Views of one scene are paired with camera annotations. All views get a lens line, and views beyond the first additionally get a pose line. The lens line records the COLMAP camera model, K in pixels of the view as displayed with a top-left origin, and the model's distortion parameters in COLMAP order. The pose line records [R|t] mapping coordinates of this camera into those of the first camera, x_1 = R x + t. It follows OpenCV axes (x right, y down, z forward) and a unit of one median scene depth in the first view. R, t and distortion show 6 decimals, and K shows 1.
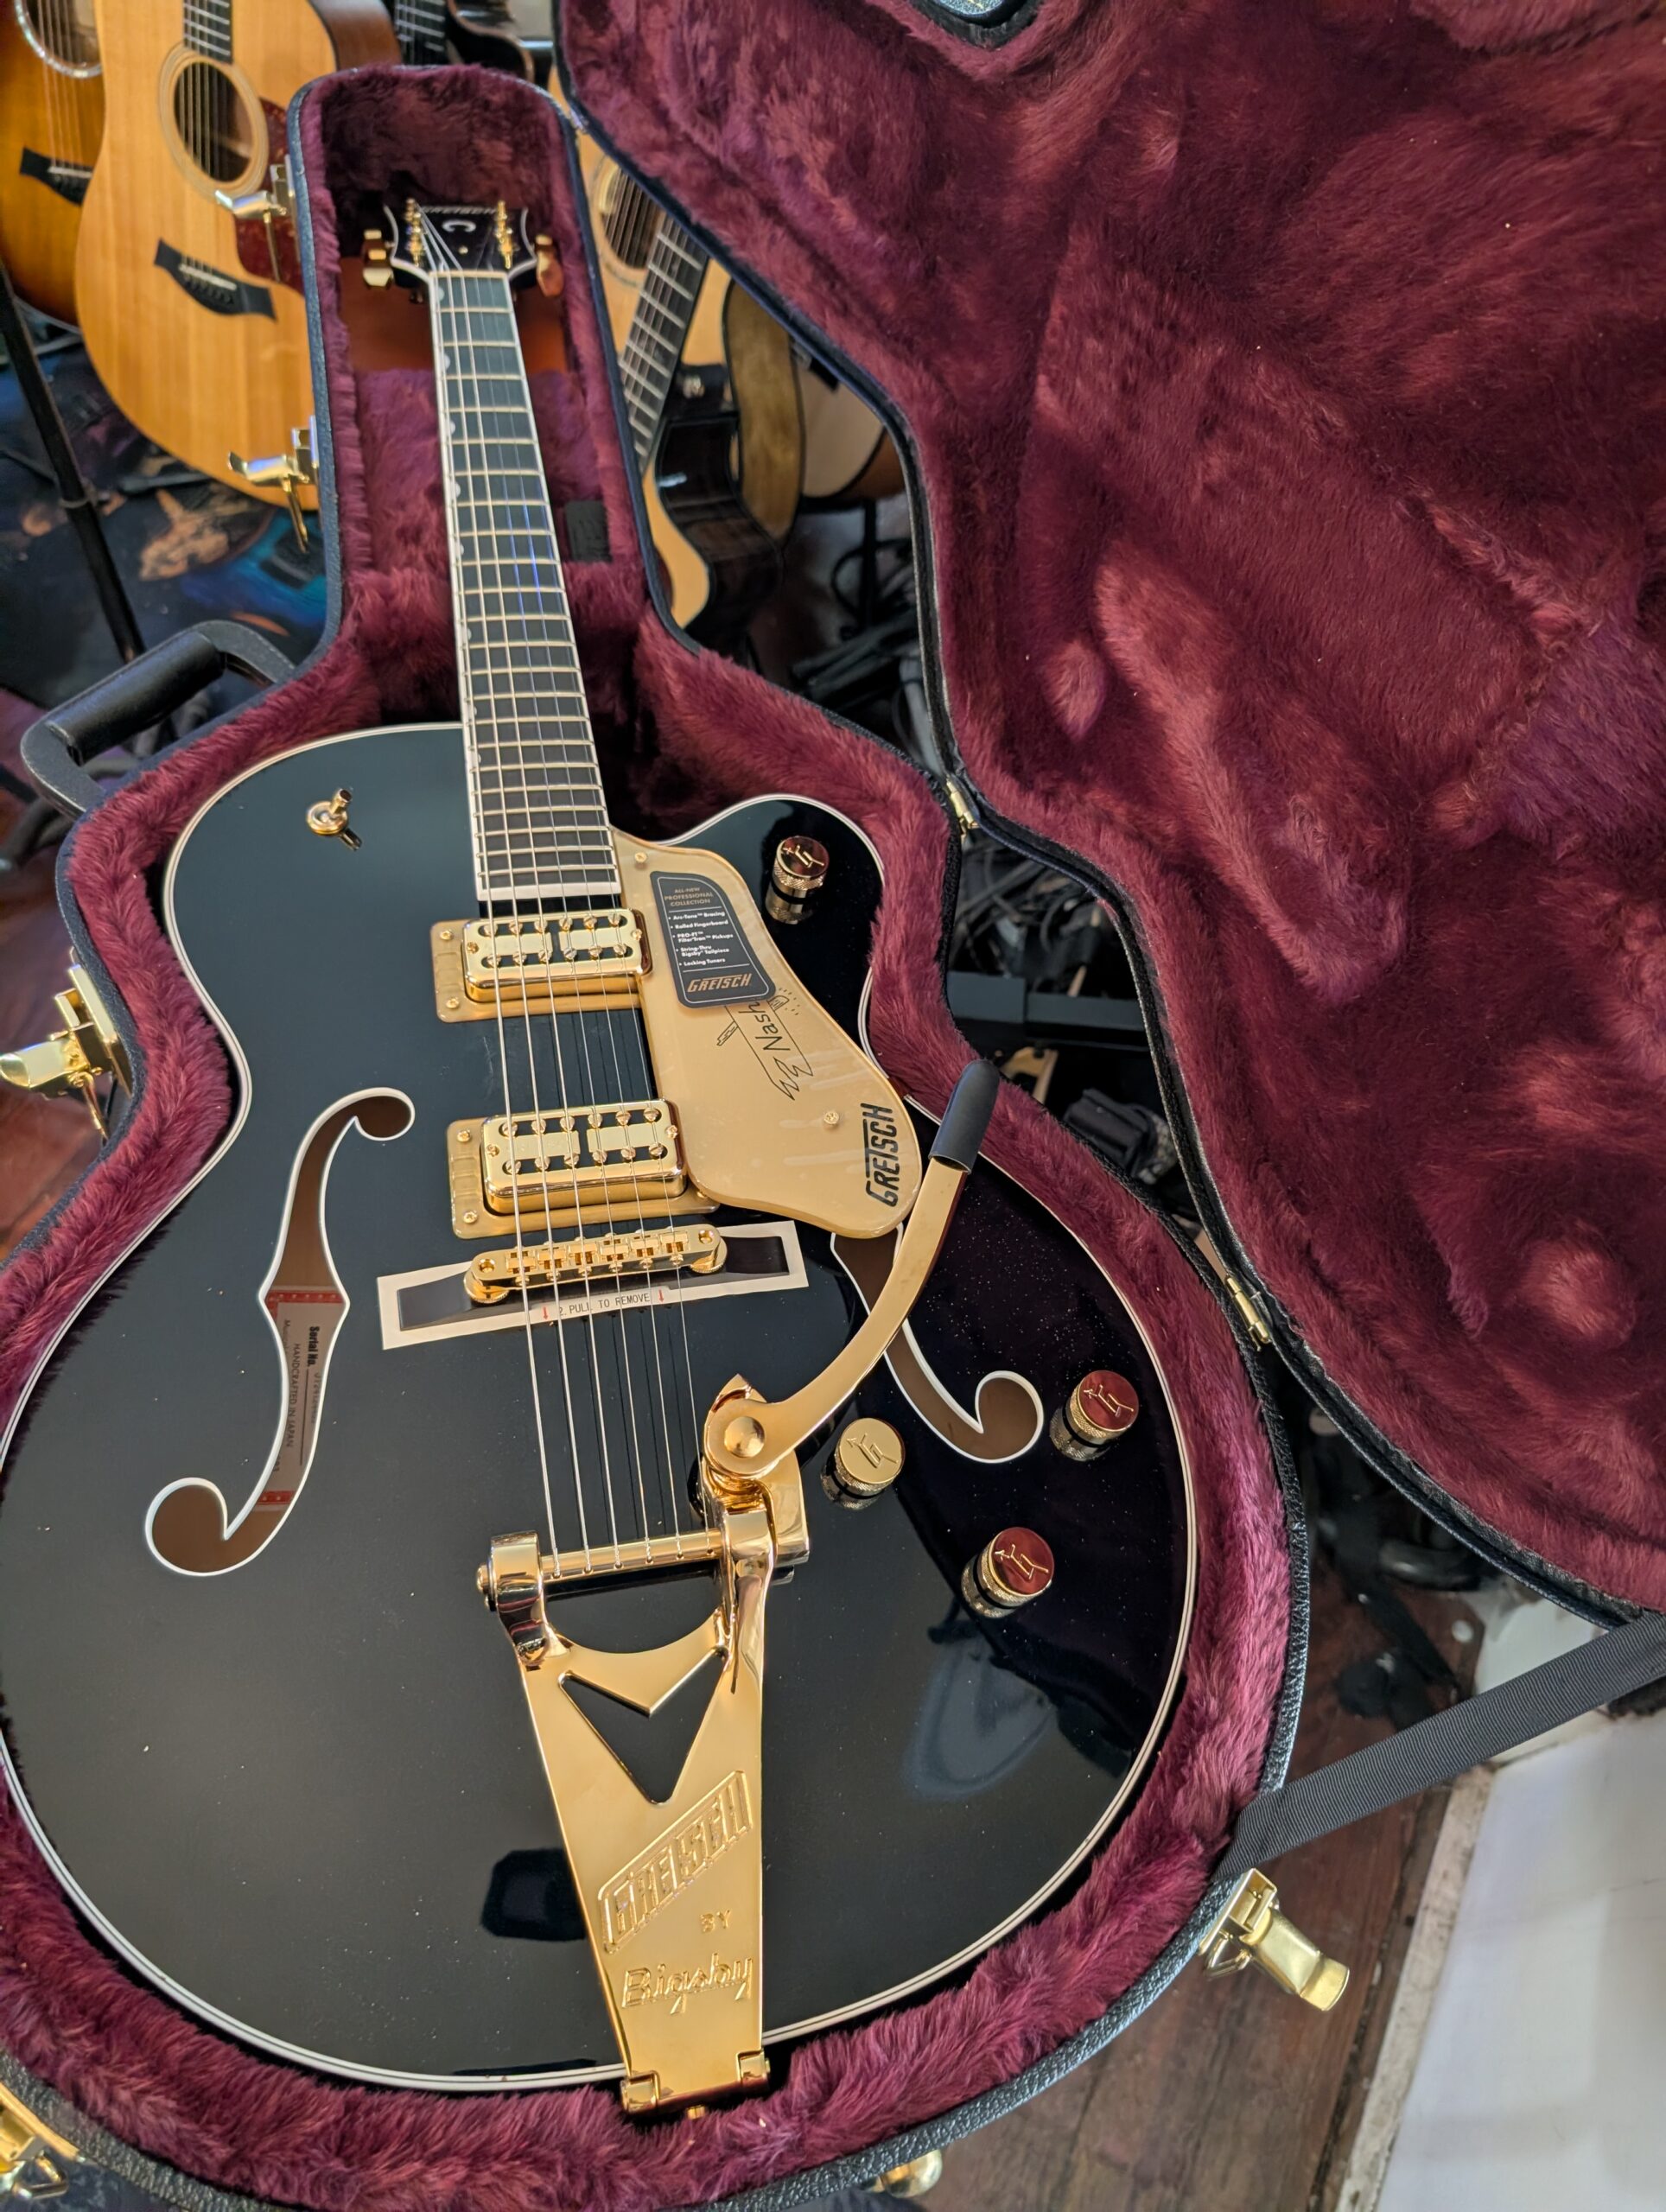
lens RADIAL K [[1578.2, 0, 833.0], [0, 1578.2, 1106.0], [0, 0, 1]] dist [0.004773, -0.000201]
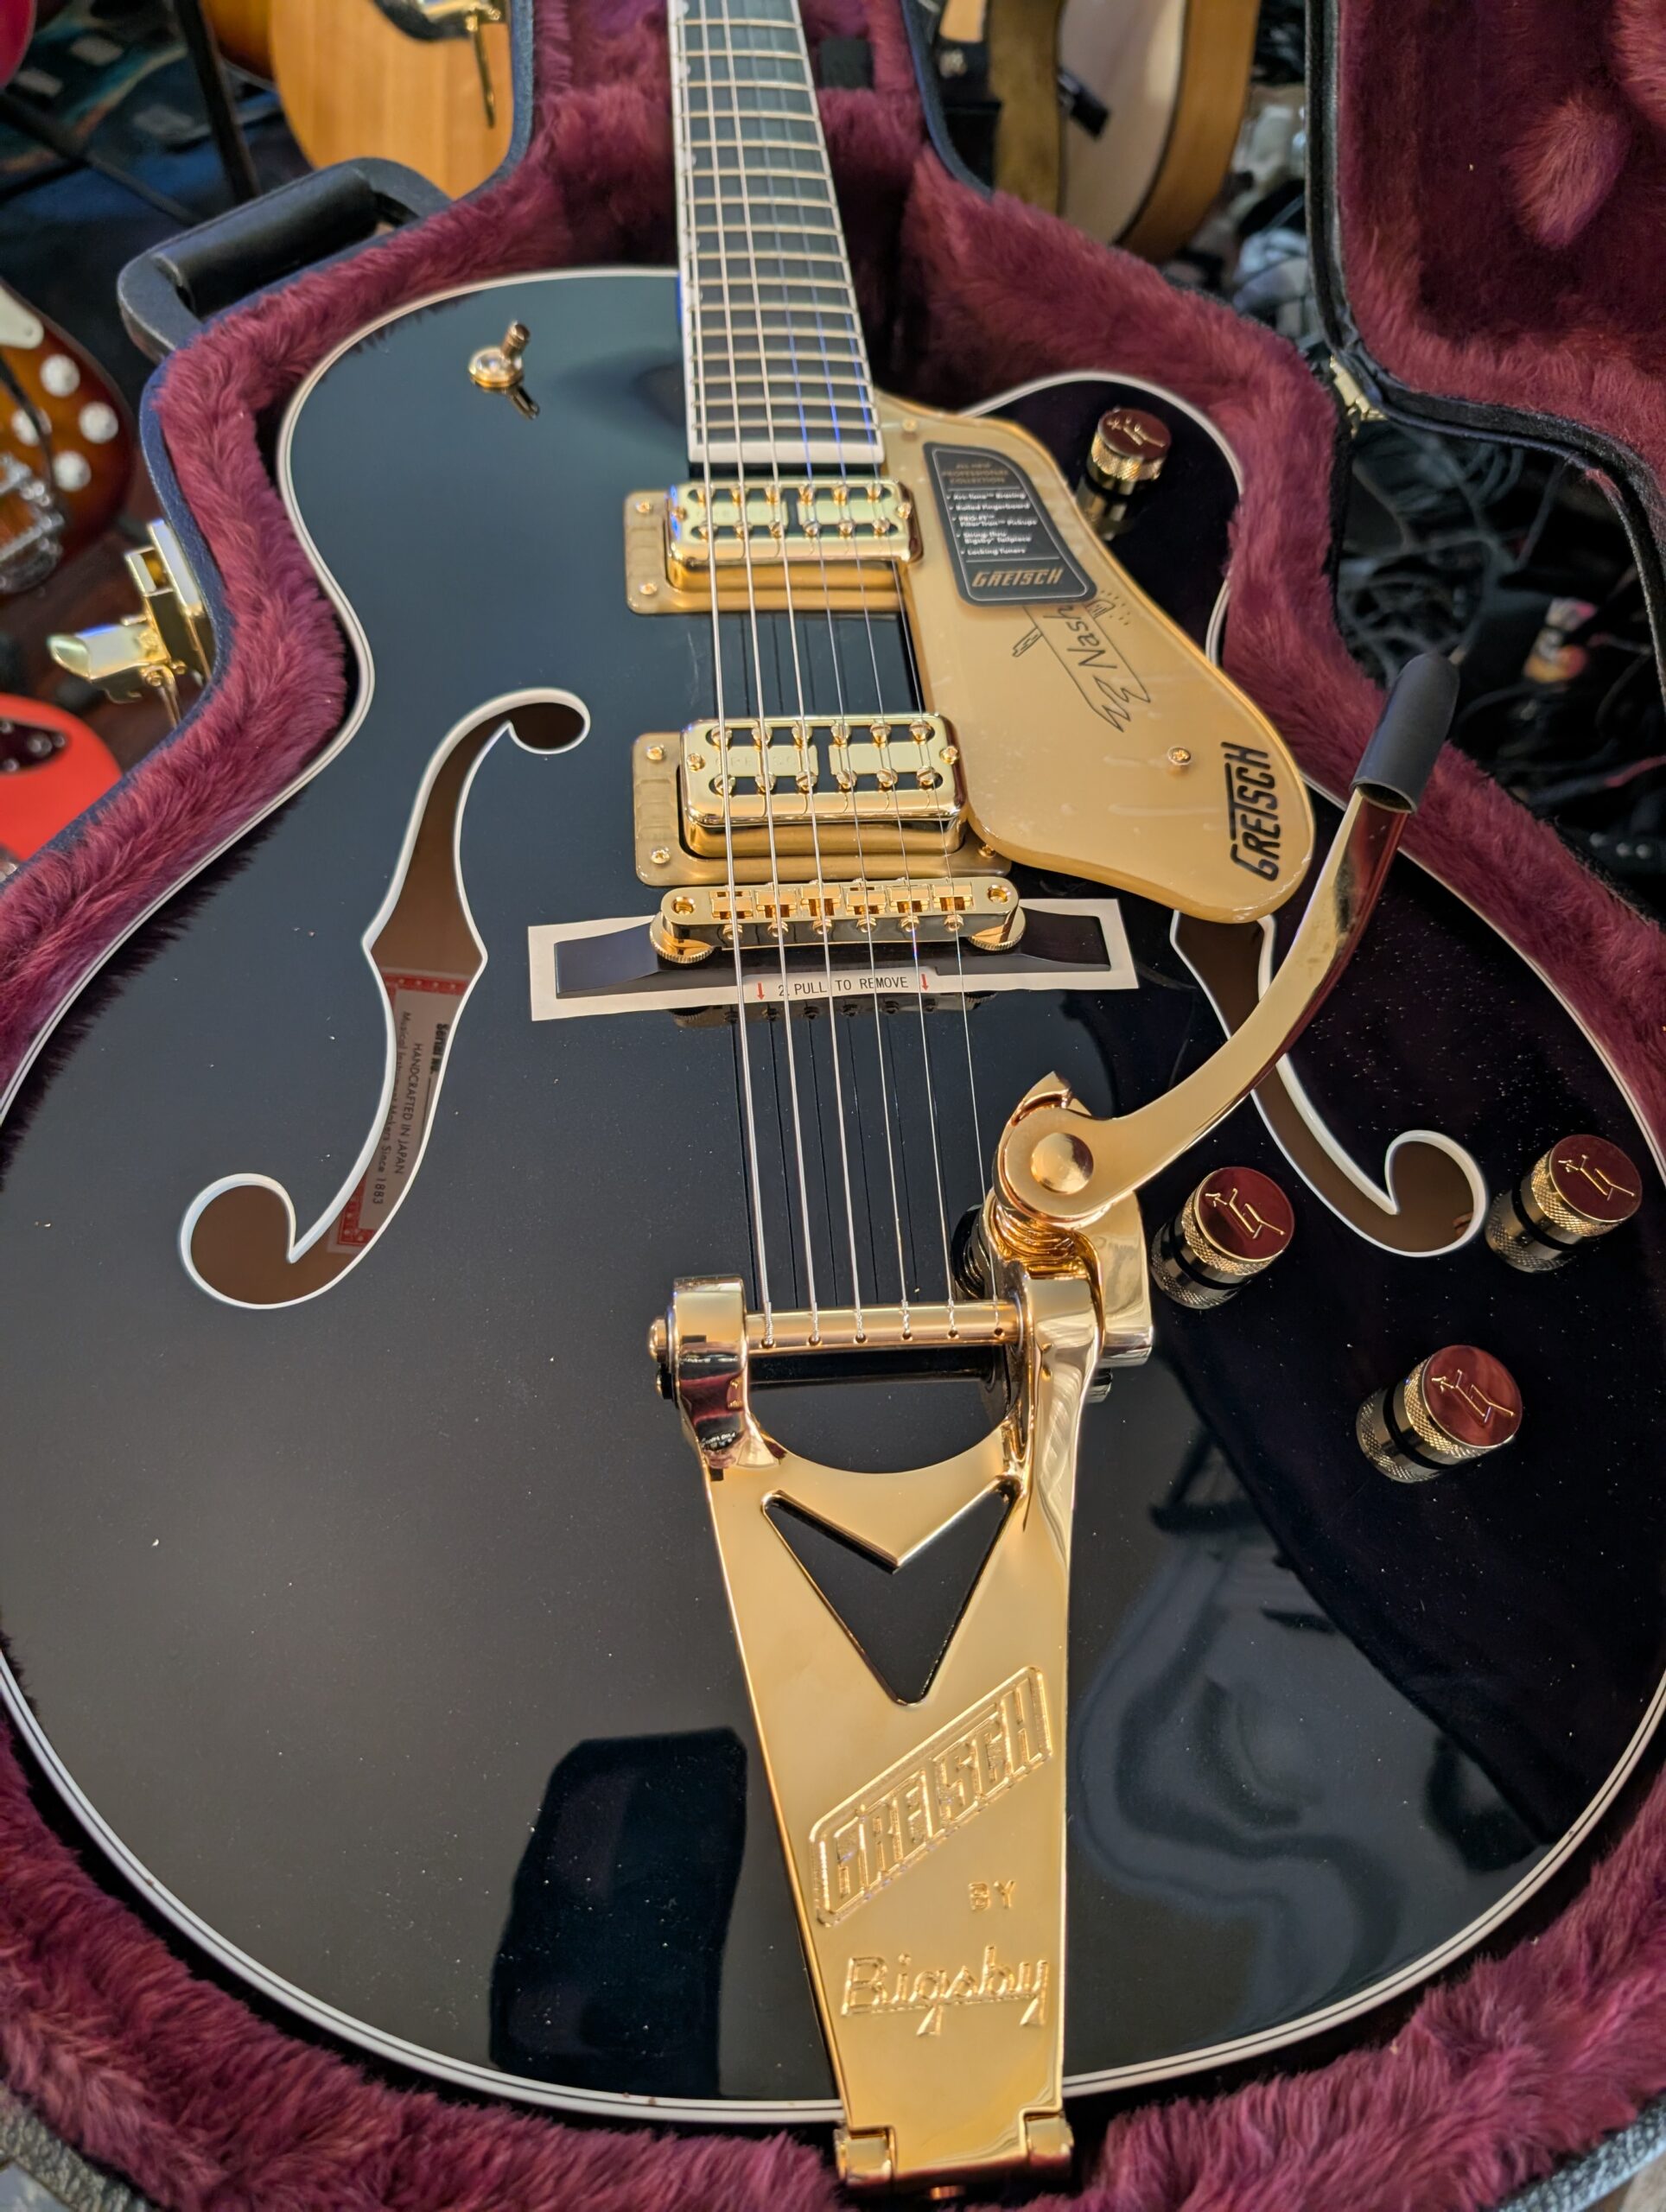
lens RADIAL K [[1530.8, 0, 801.9], [0, 1530.8, 1105.1], [0, 0, 1]] dist [-0.002415, -0.002029]
pose [[0.991484, 0.059250, -0.115971, -0.082501], [-0.056099, 0.997967, 0.030251, 0.158483], [0.117528, -0.023488, 0.992792, 0.333070]]
